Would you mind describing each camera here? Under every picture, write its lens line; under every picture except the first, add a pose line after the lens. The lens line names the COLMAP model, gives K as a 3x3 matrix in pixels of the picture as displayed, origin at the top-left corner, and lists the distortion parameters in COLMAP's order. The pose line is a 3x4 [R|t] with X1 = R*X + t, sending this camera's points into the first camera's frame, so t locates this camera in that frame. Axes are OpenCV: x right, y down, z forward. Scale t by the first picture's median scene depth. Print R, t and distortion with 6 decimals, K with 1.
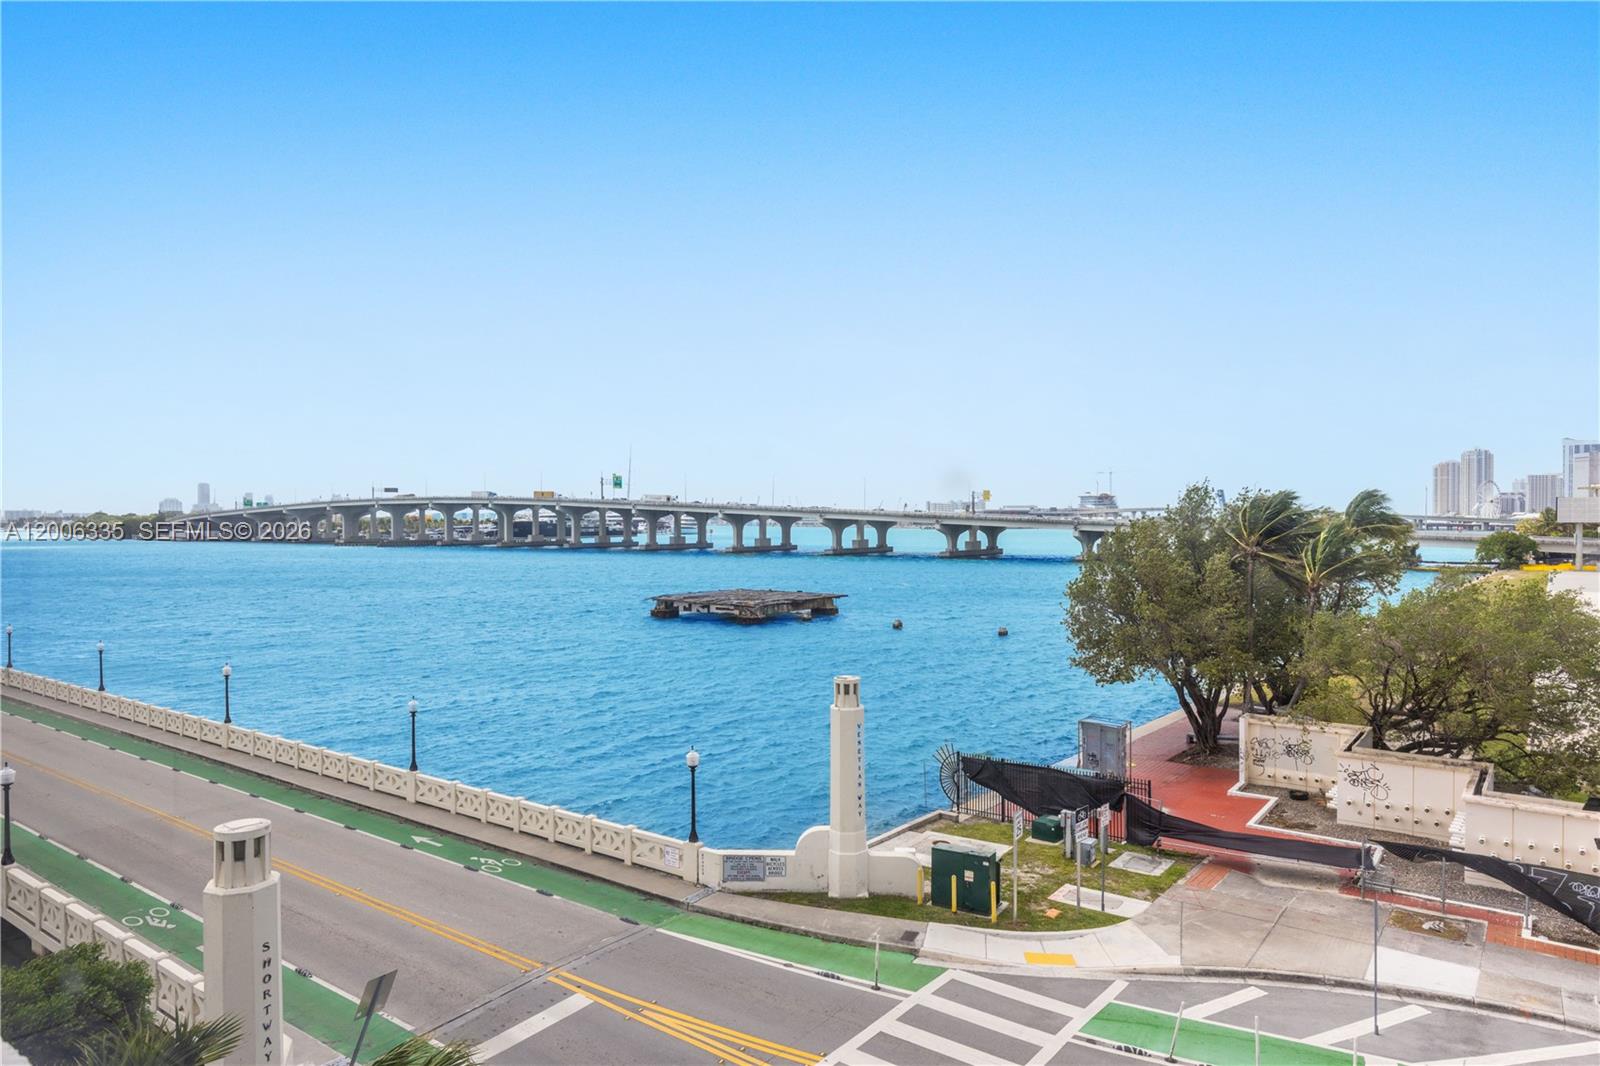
lens RADIAL K [[954.2, 0, 838.5], [0, 954.2, 536.7], [0, 0, 1]] dist [0.007755, -0.003779]
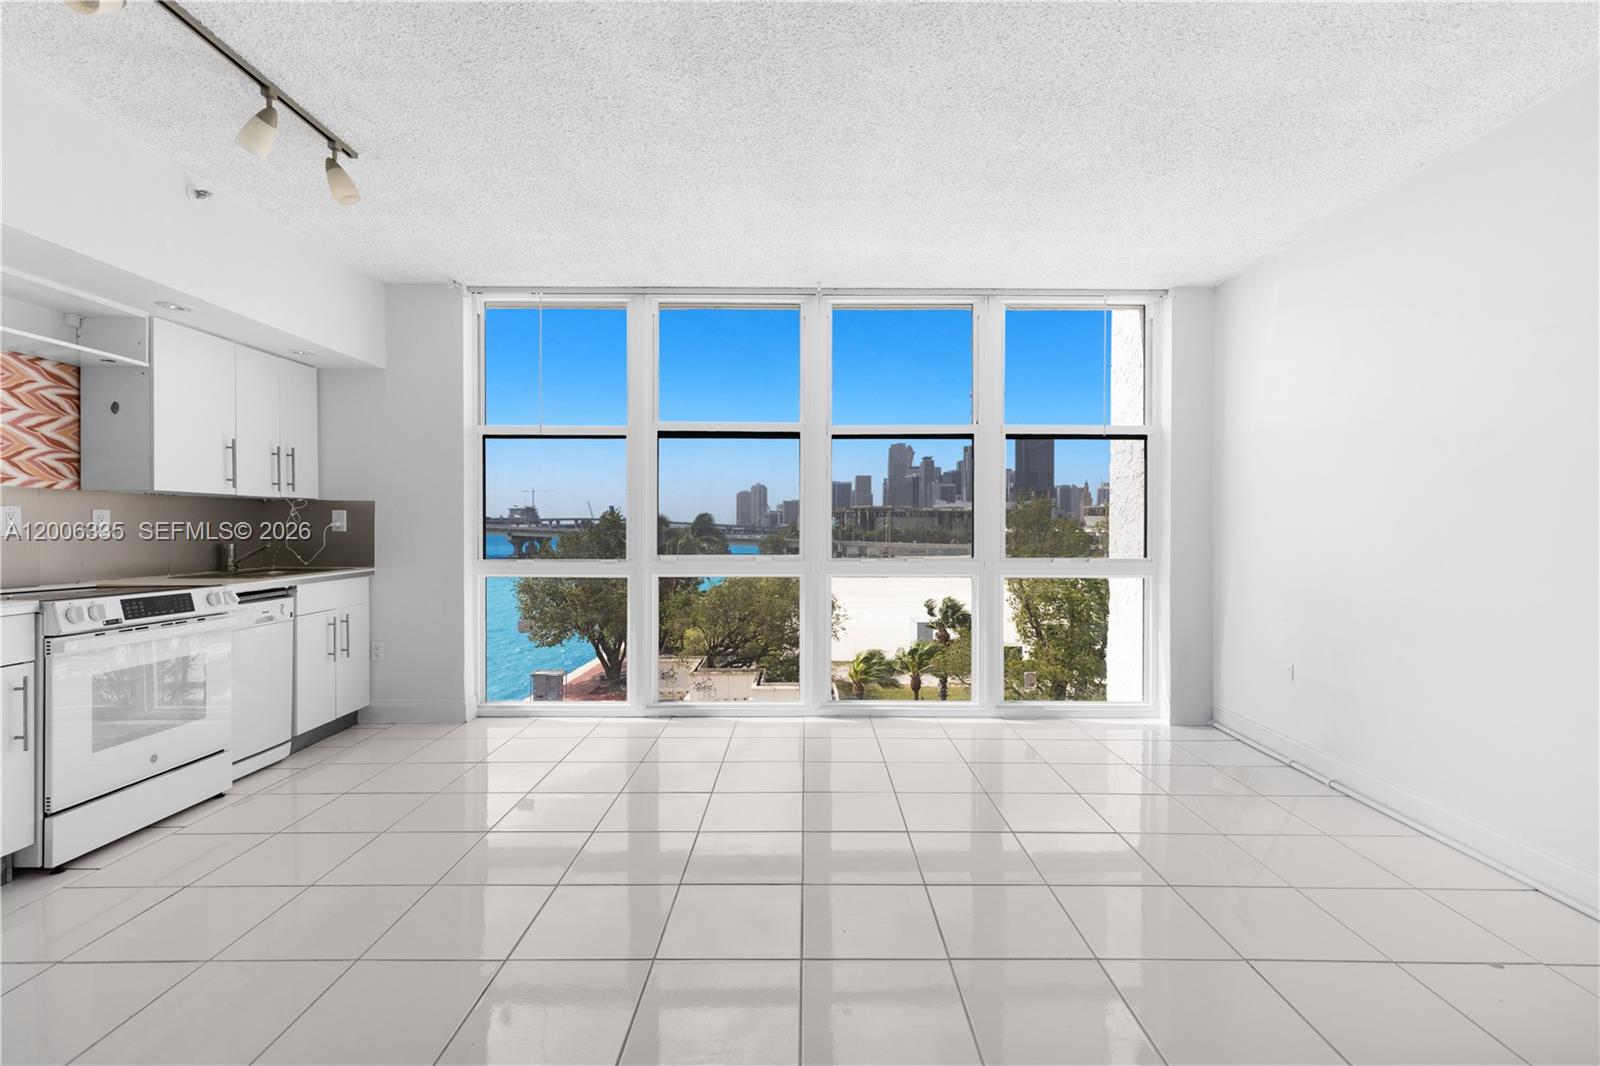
lens RADIAL K [[744.8, 0, 798.3], [0, 744.8, 522.1], [0, 0, 1]] dist [0.006705, -0.000234]
pose [[0.801623, 0.009953, 0.597747, -0.067568], [0.003873, 0.999754, -0.021841, -0.002241], [-0.597817, 0.019823, 0.801387, -0.100669]]
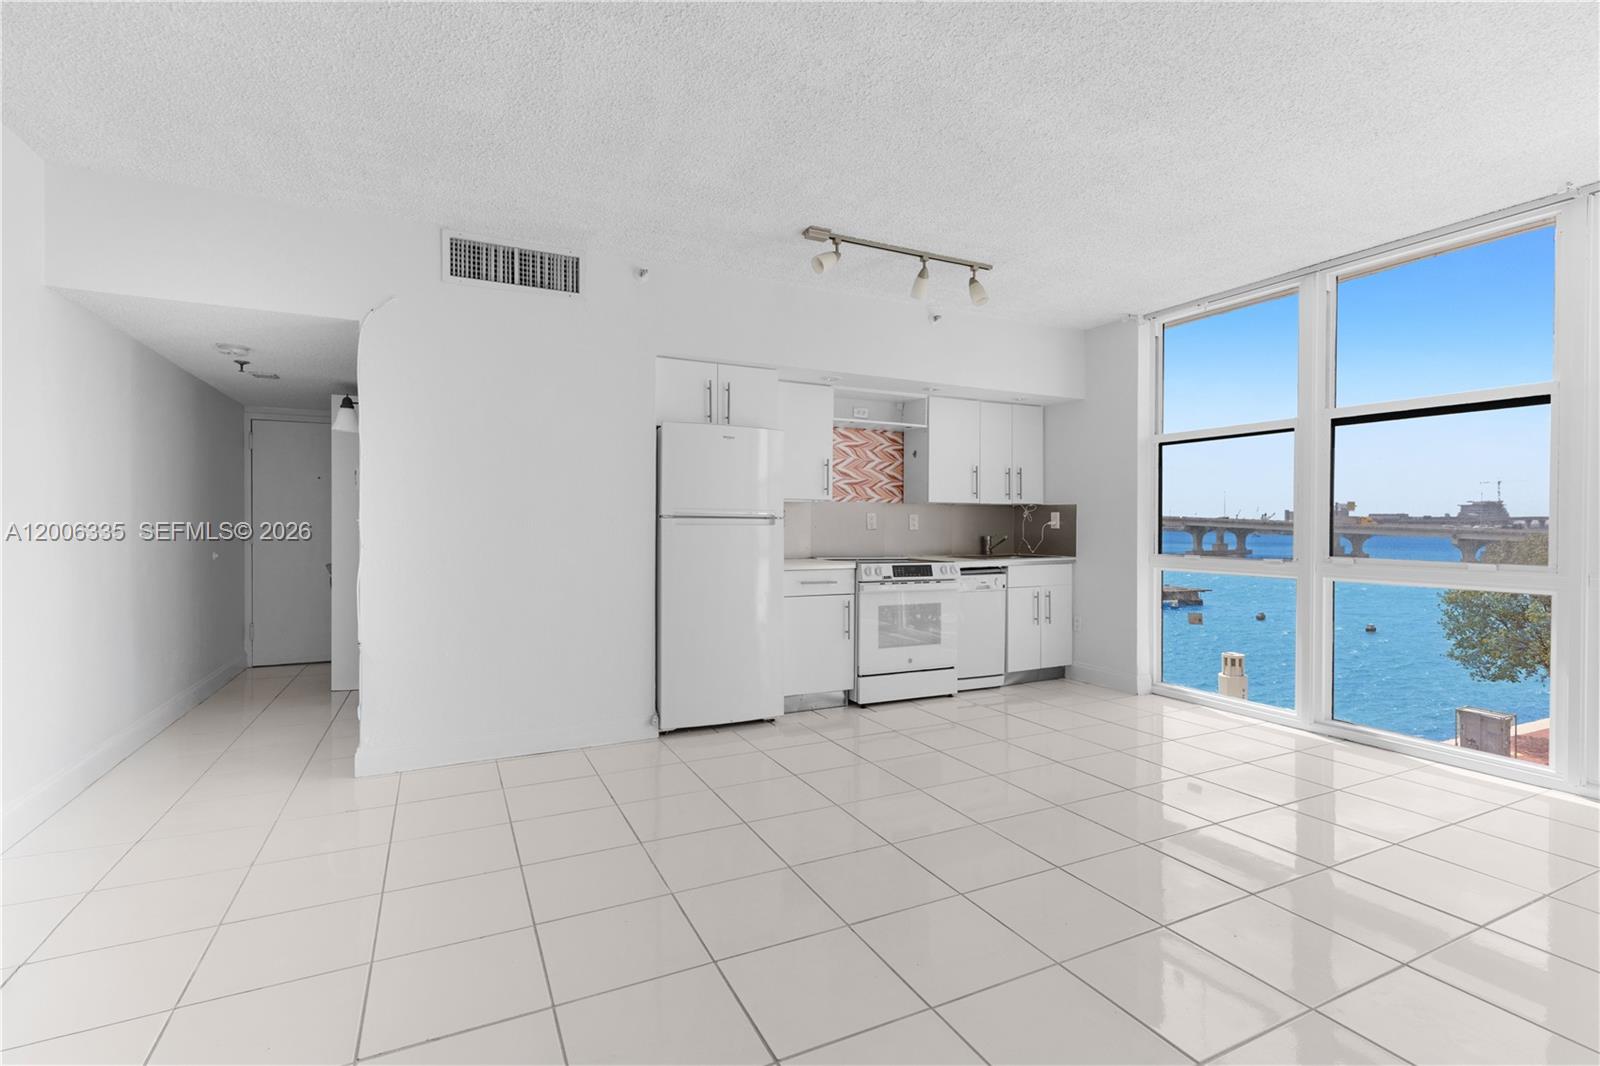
lens RADIAL K [[744.8, 0, 821.2], [0, 744.8, 530.4], [0, 0, 1]] dist [0.006705, -0.000234]
pose [[0.897259, 0.010379, -0.441383, -0.031534], [-0.014383, 0.999880, -0.005726, -0.001687], [0.441270, 0.011486, 0.897301, -0.122270]]
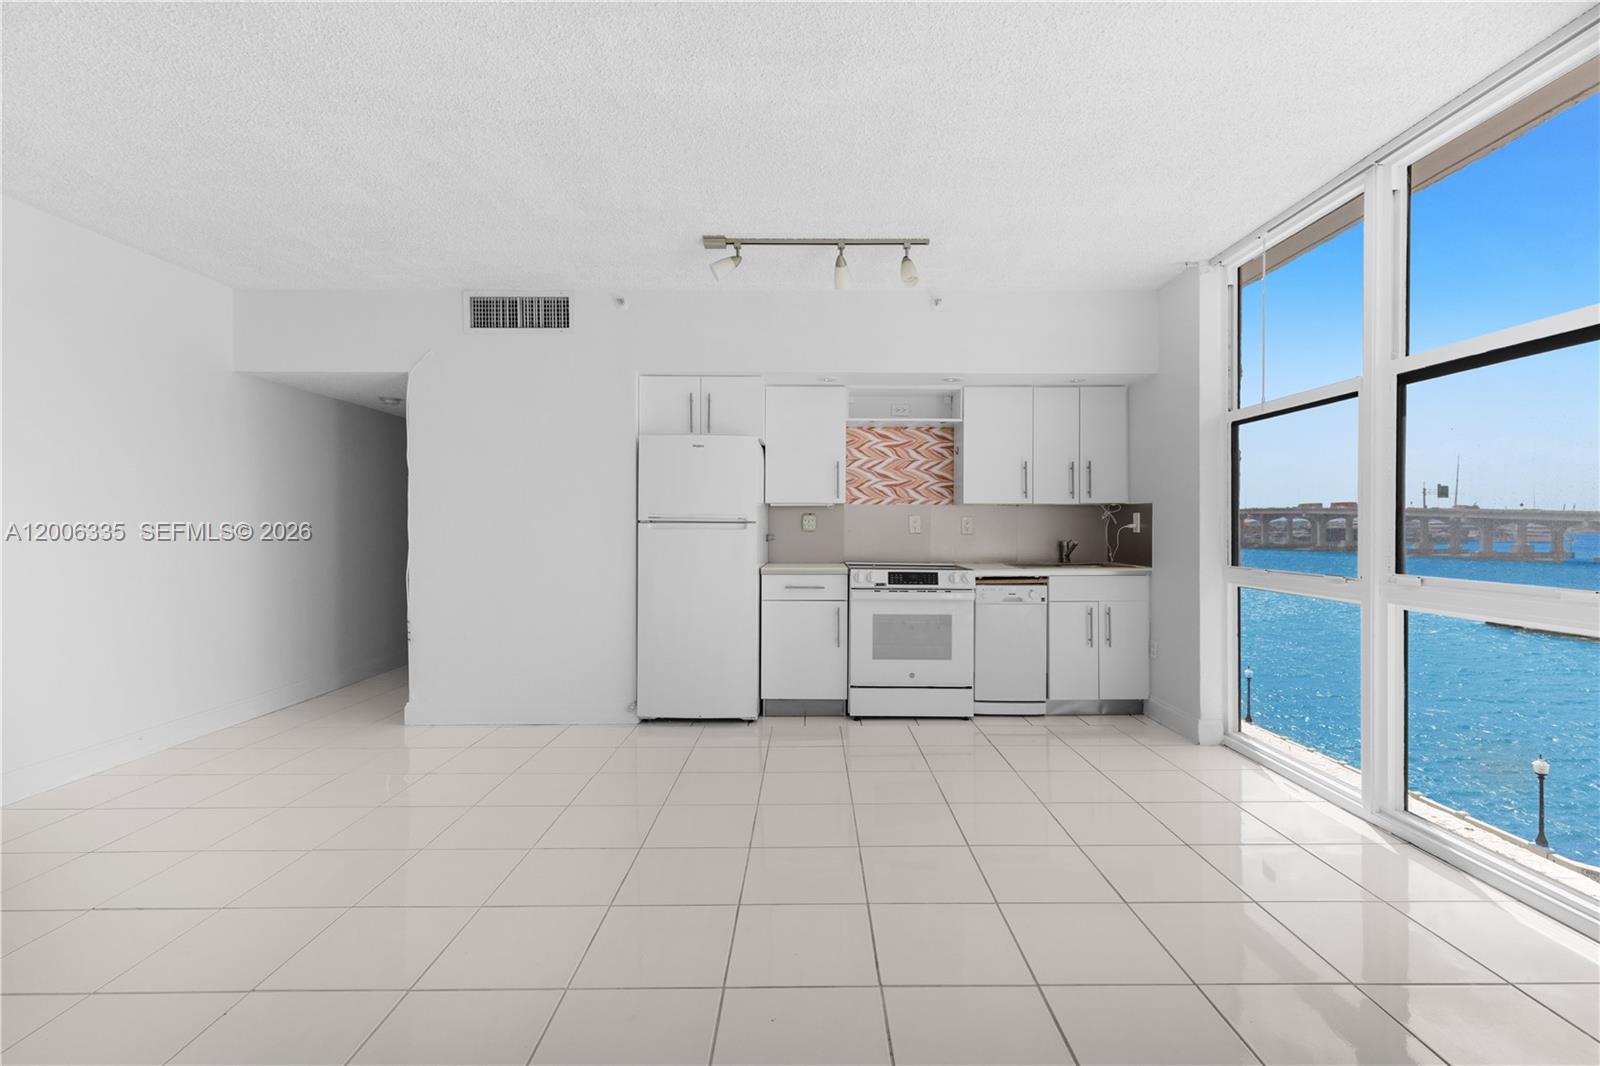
lens RADIAL K [[744.8, 0, 816.5], [0, 744.8, 532.8], [0, 0, 1]] dist [0.006705, -0.000234]
pose [[0.604886, 0.010468, -0.796243, 0.011196], [-0.016387, 0.999865, 0.000697, -0.002773], [0.796143, 0.012626, 0.604976, -0.084458]]
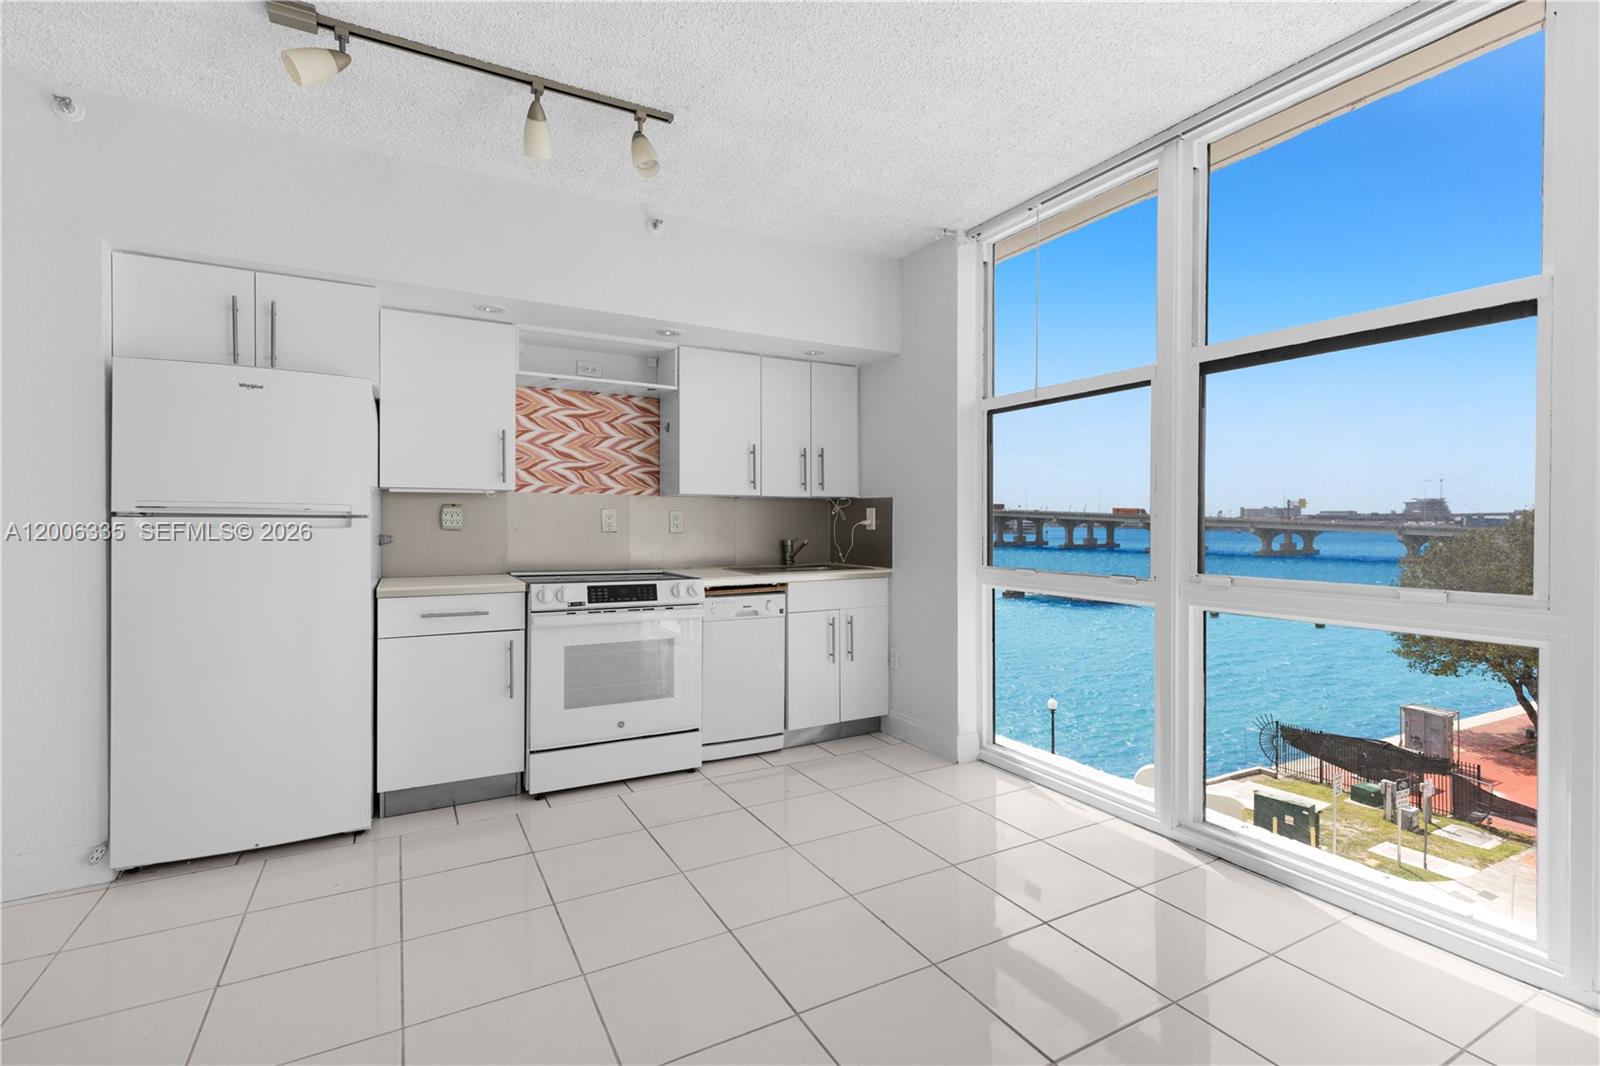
lens RADIAL K [[744.8, 0, 836.1], [0, 744.8, 531.7], [0, 0, 1]] dist [0.006705, -0.000234]
pose [[0.920219, 0.006720, -0.391346, -0.016738], [-0.008797, 0.999955, -0.003516, -0.002848], [0.391305, 0.006679, 0.920237, -0.071035]]
